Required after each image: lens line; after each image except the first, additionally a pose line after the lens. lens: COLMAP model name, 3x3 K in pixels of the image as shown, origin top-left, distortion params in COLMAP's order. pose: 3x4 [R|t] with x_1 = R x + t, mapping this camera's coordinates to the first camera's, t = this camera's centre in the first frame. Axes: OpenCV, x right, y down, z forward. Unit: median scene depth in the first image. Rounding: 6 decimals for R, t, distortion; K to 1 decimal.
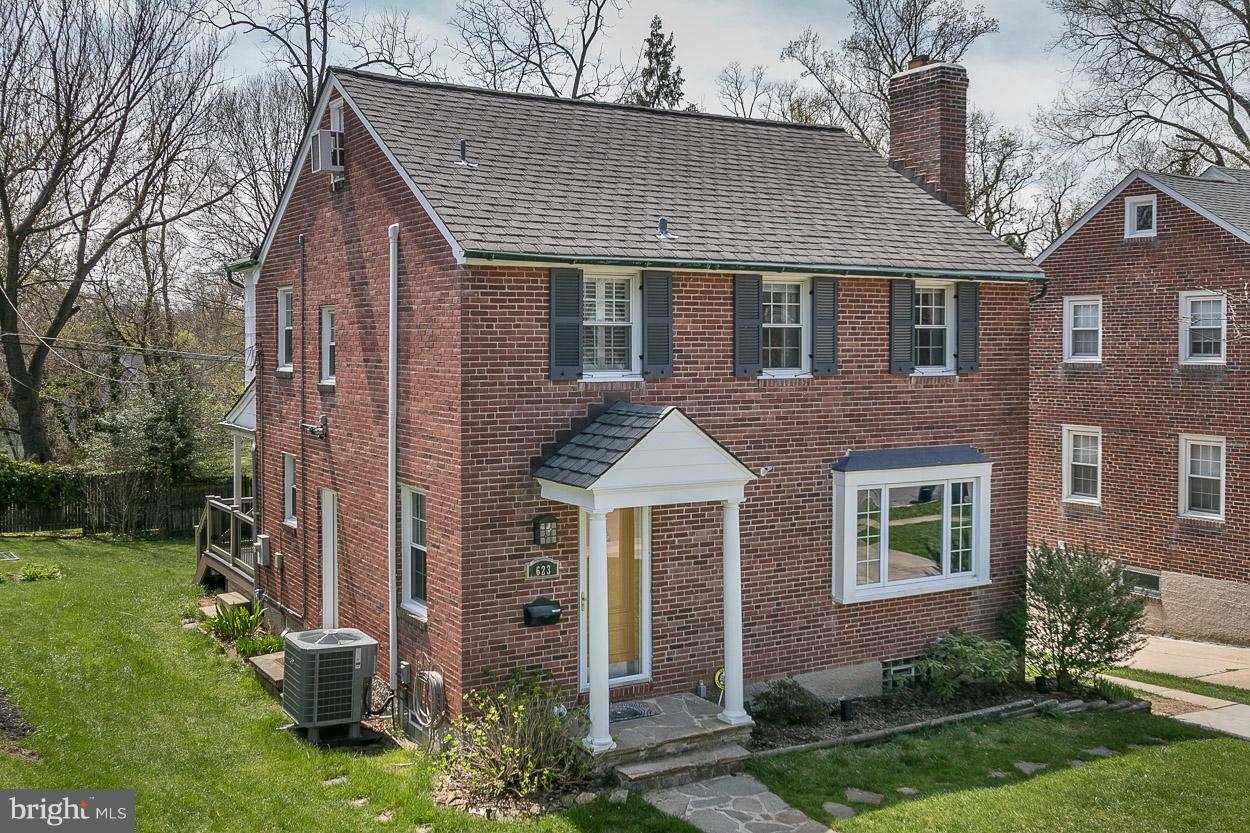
lens RADIAL K [[1228.2, 0, 622.9], [0, 1228.2, 387.6], [0, 0, 1]] dist [0.005555, 0.012647]
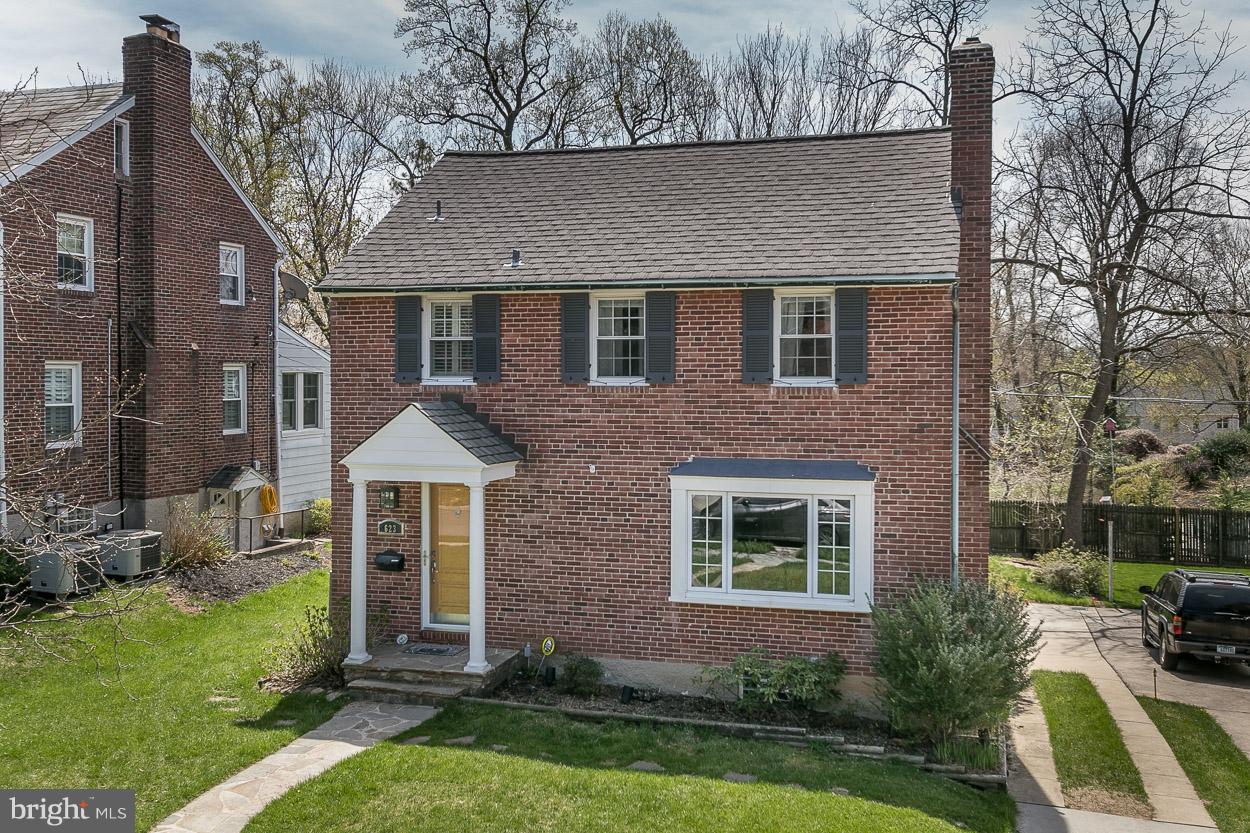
lens RADIAL K [[1204.7, 0, 625.0], [0, 1204.7, 416.5], [0, 0, 1]] dist [0.010170, -0.003936]
pose [[0.691252, 0.024540, -0.722197, 0.909444], [-0.028673, 0.999568, 0.006520, 0.012684], [0.722045, 0.016201, 0.691657, 0.259297]]
